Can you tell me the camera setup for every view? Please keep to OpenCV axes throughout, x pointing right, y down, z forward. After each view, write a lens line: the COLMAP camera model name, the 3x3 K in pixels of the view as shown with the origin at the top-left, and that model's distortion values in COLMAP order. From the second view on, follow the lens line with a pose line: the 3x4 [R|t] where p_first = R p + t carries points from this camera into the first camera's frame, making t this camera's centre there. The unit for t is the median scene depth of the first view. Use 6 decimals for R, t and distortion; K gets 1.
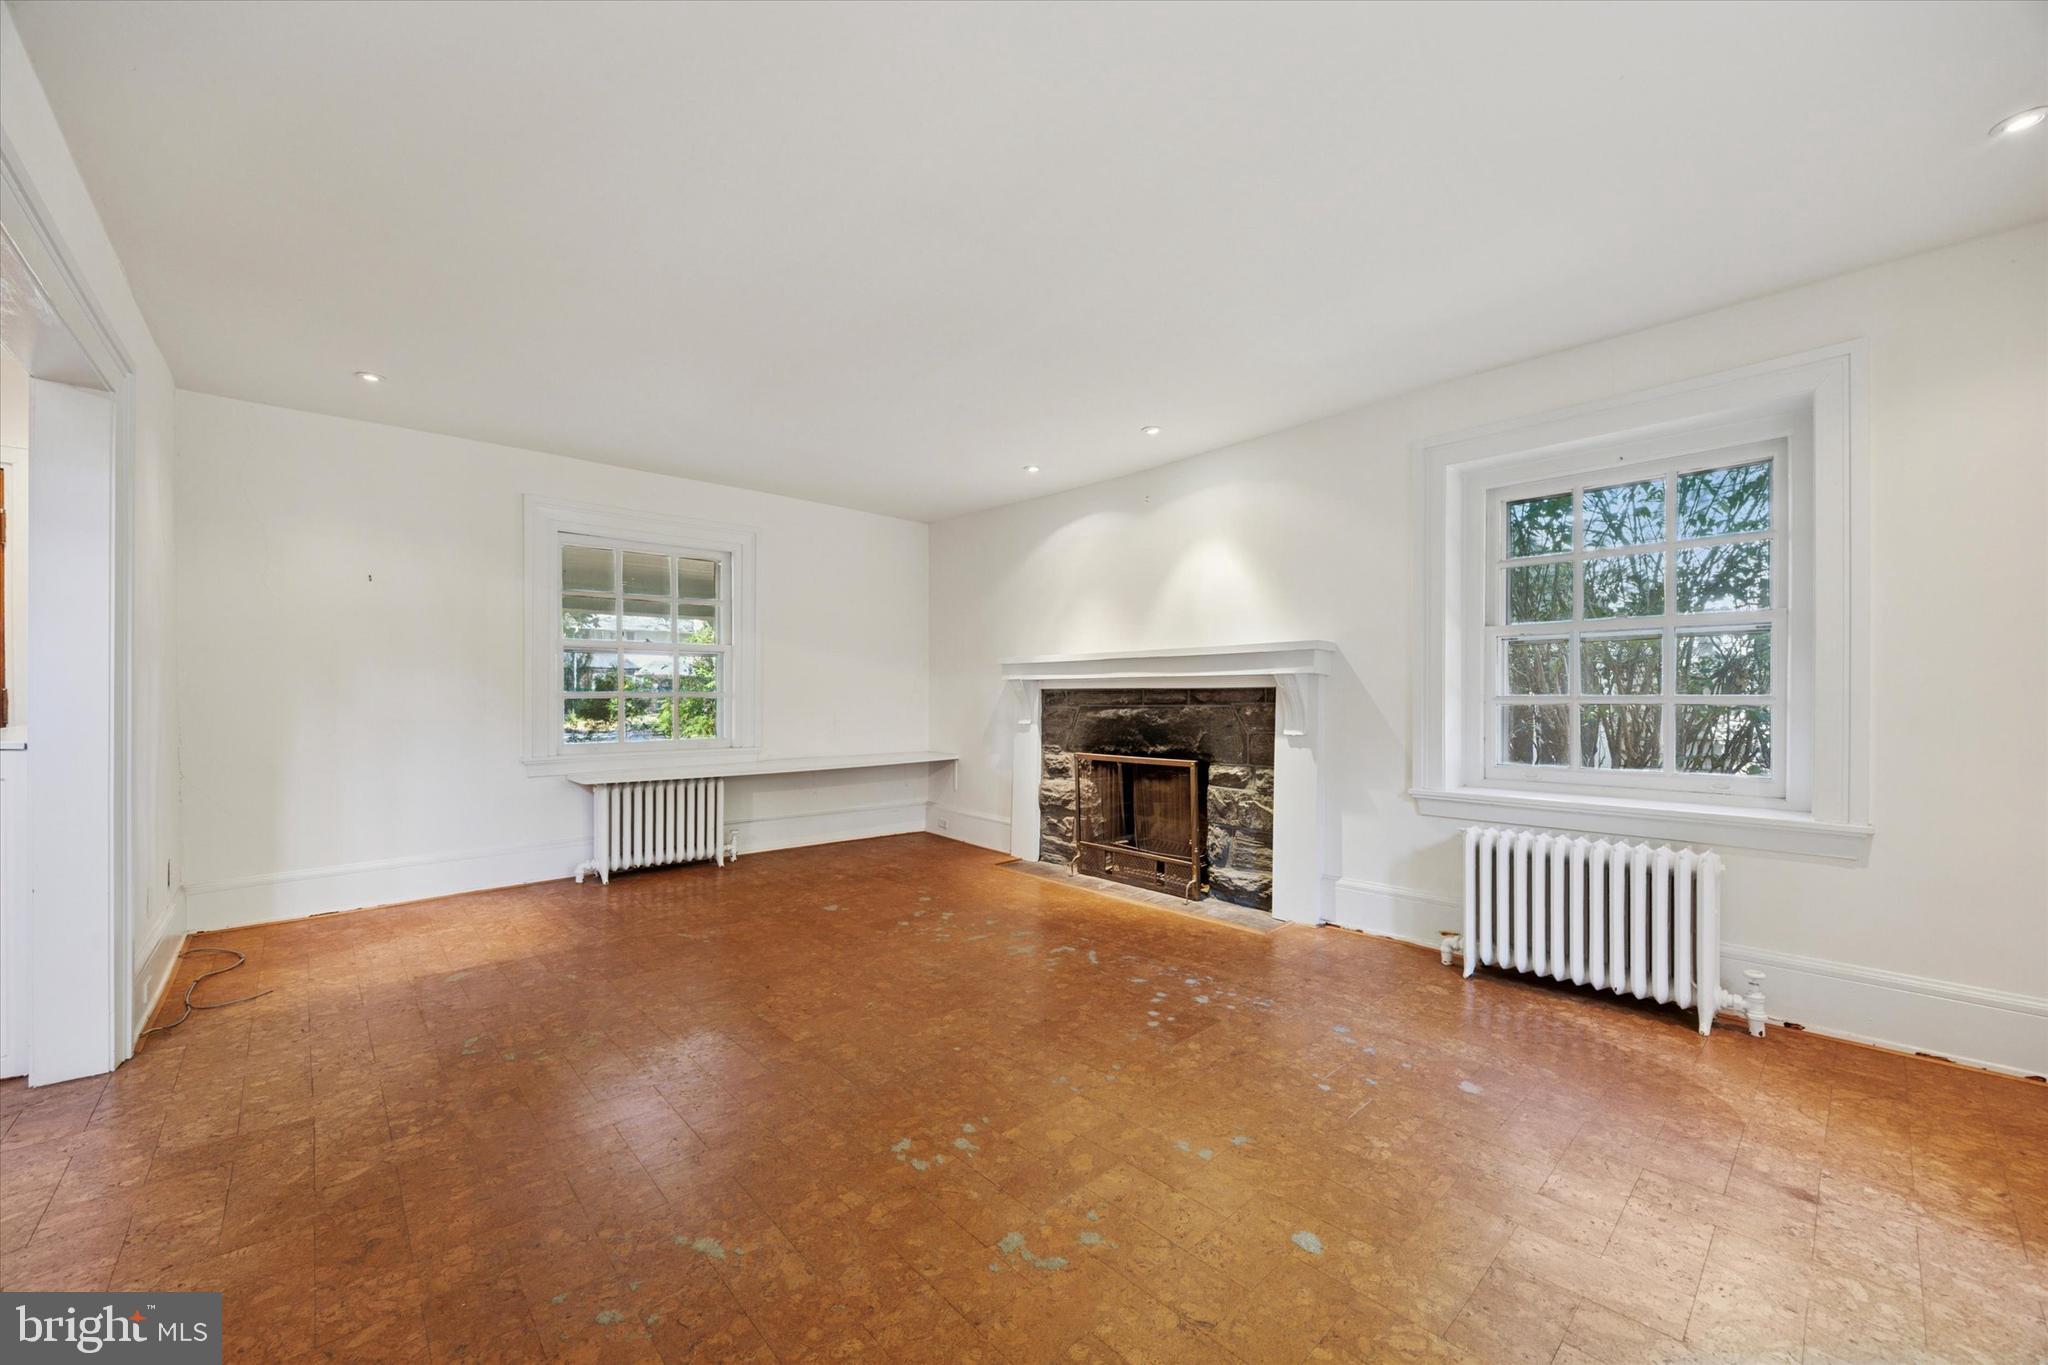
lens RADIAL K [[790.8, 0, 1024.4], [0, 790.8, 693.4], [0, 0, 1]] dist [0.000707, -0.000048]
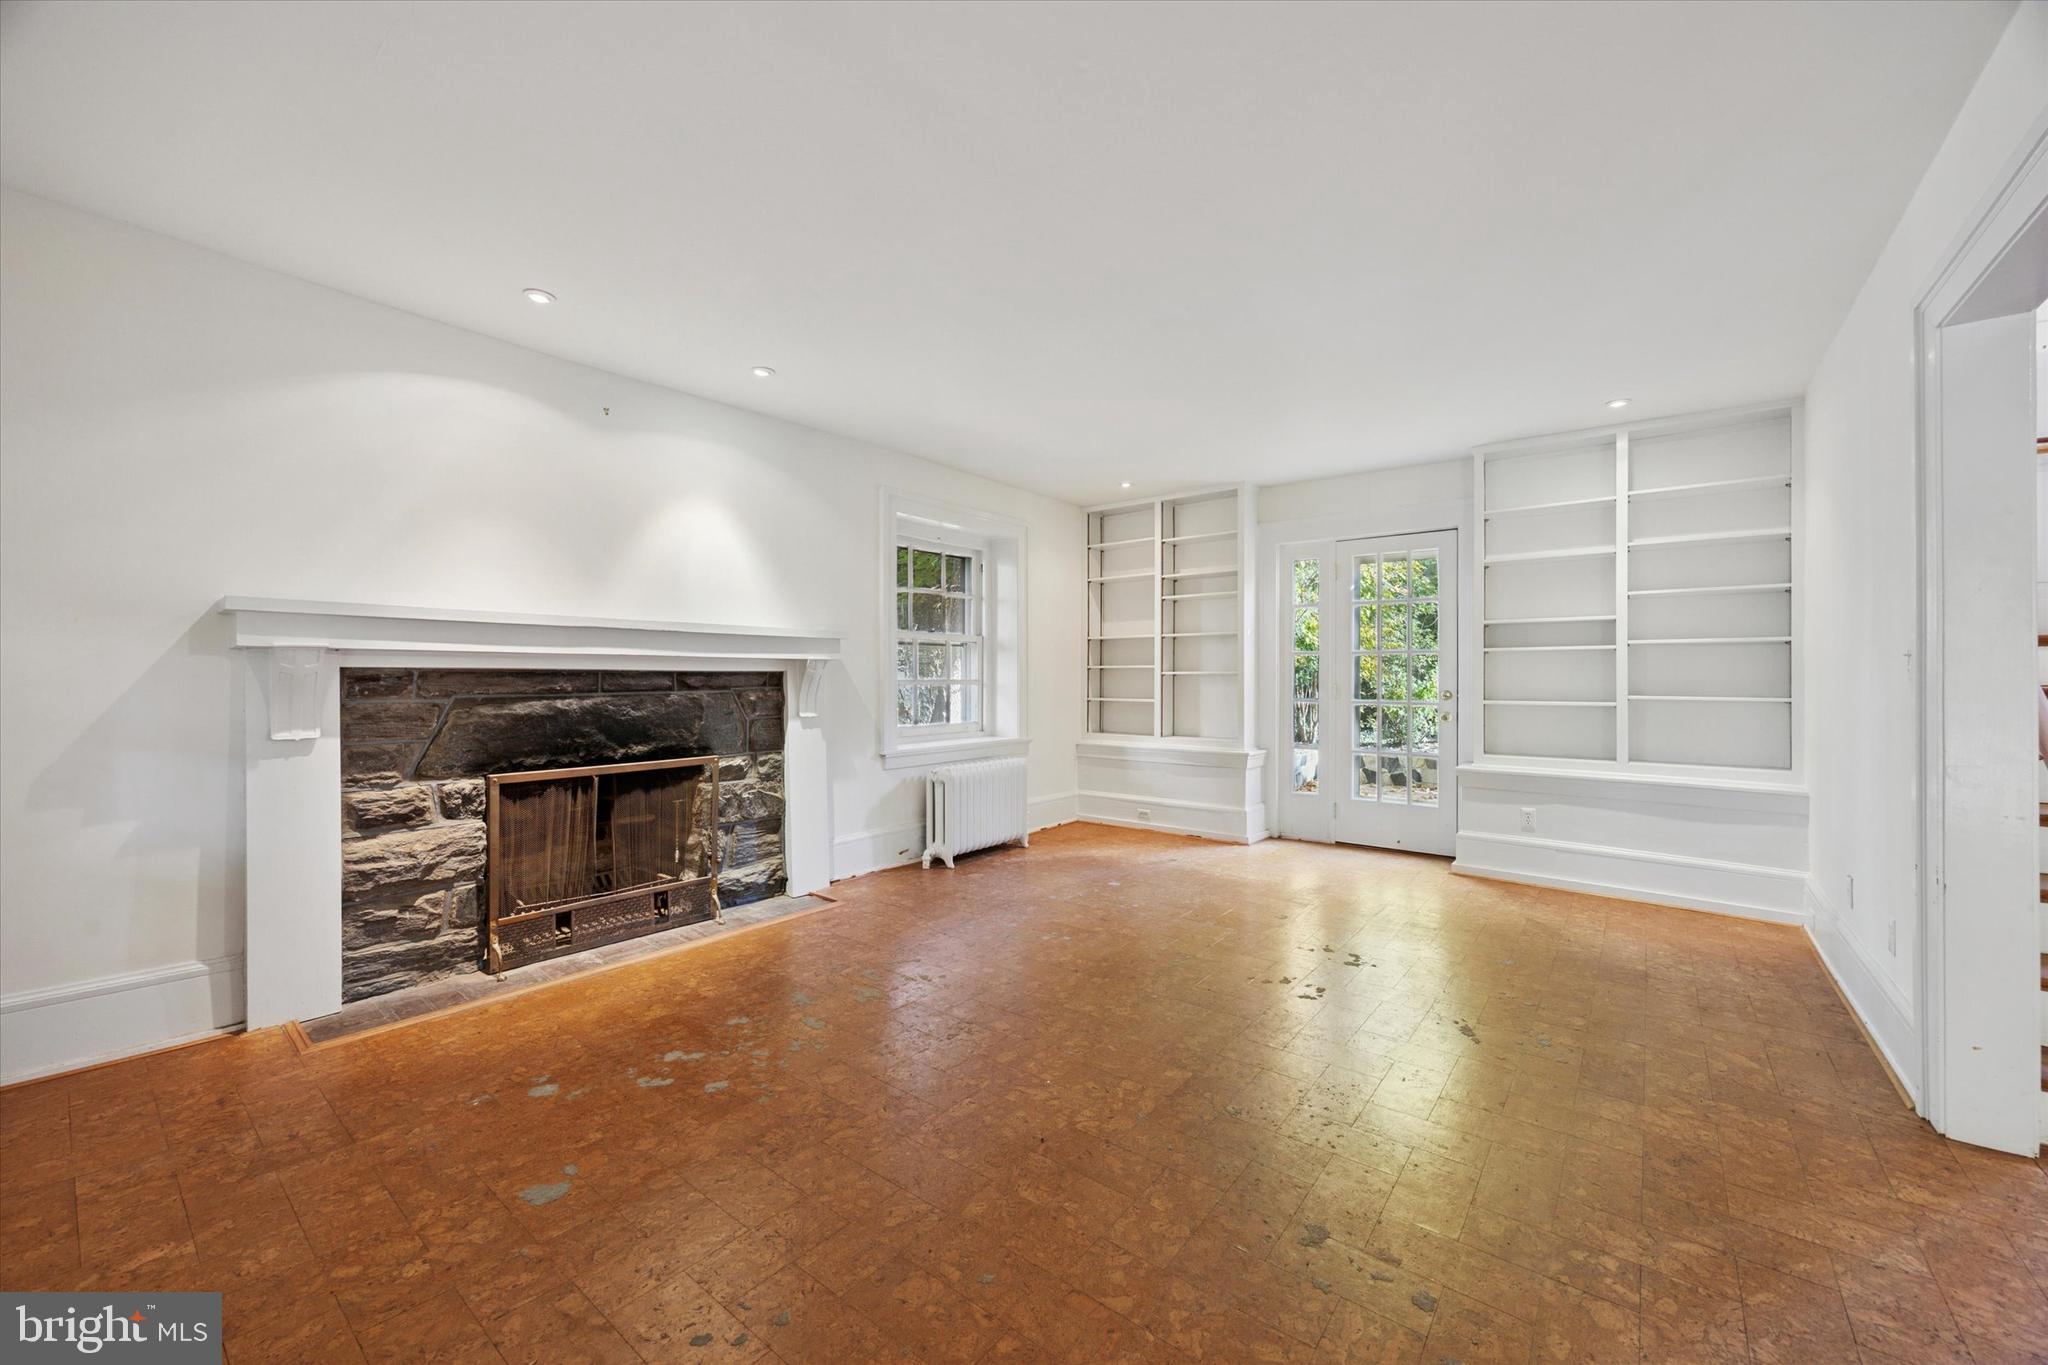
lens RADIAL K [[790.4, 0, 1024.0], [0, 790.4, 682.5], [0, 0, 1]] dist [0.000201, -0.000042]
pose [[-0.162690, -0.006466, 0.986656, -0.657829], [-0.005398, 0.999969, 0.005663, -0.000962], [-0.986662, -0.004405, -0.162720, 0.776174]]
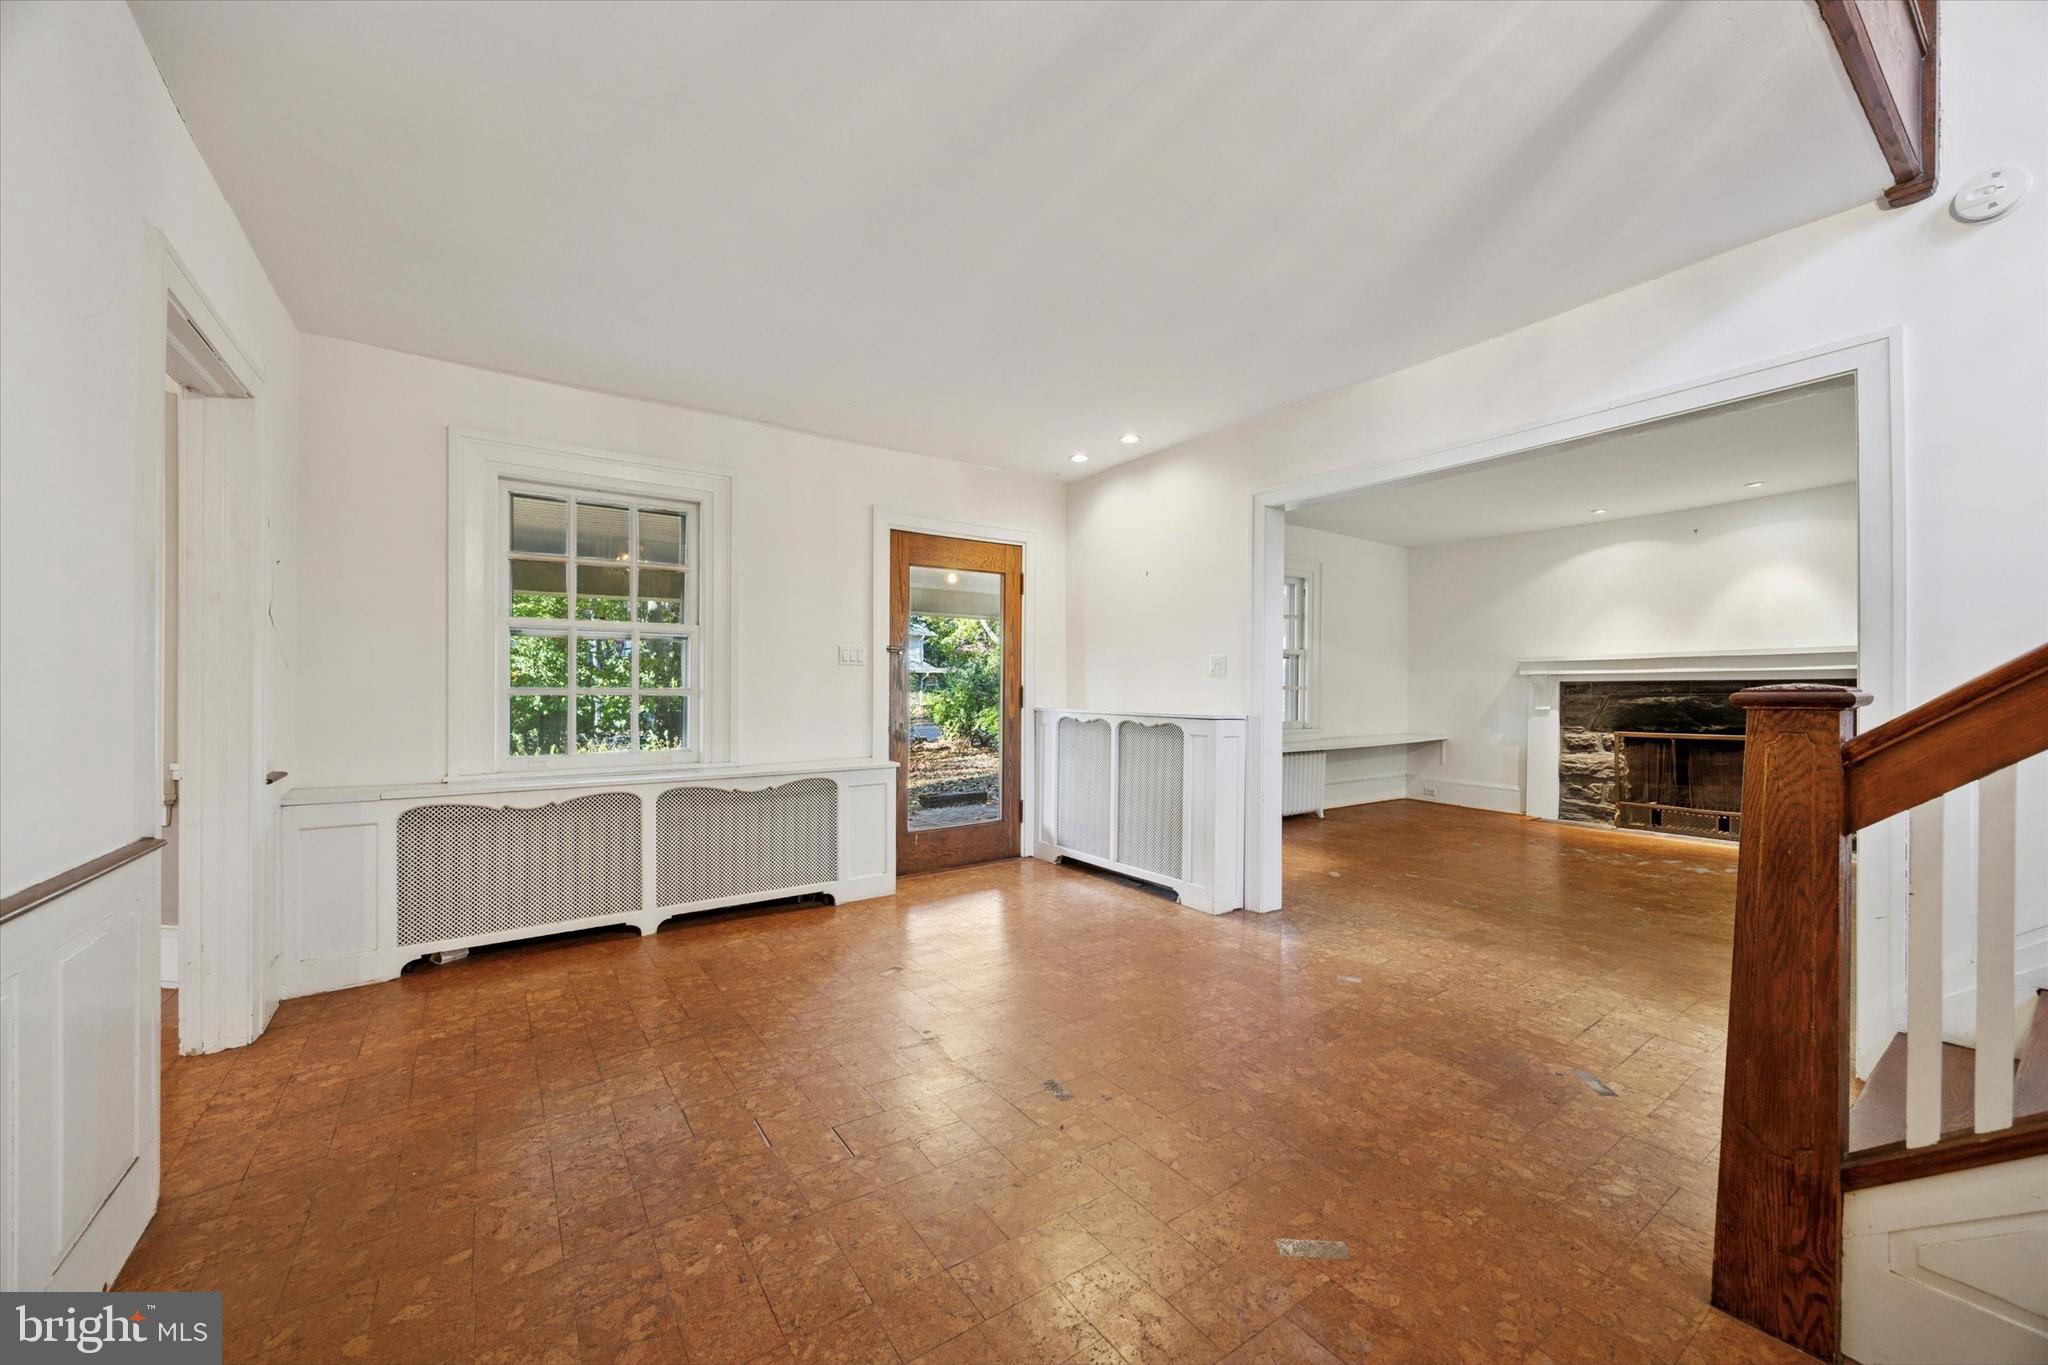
lens RADIAL K [[790.8, 0, 1024.4], [0, 790.8, 693.4], [0, 0, 1]] dist [0.000707, -0.000048]
pose [[0.993415, -0.004933, -0.114466, -0.806922], [0.005734, 0.999961, 0.006667, -0.000045], [0.114429, -0.007279, 0.993405, -0.401246]]
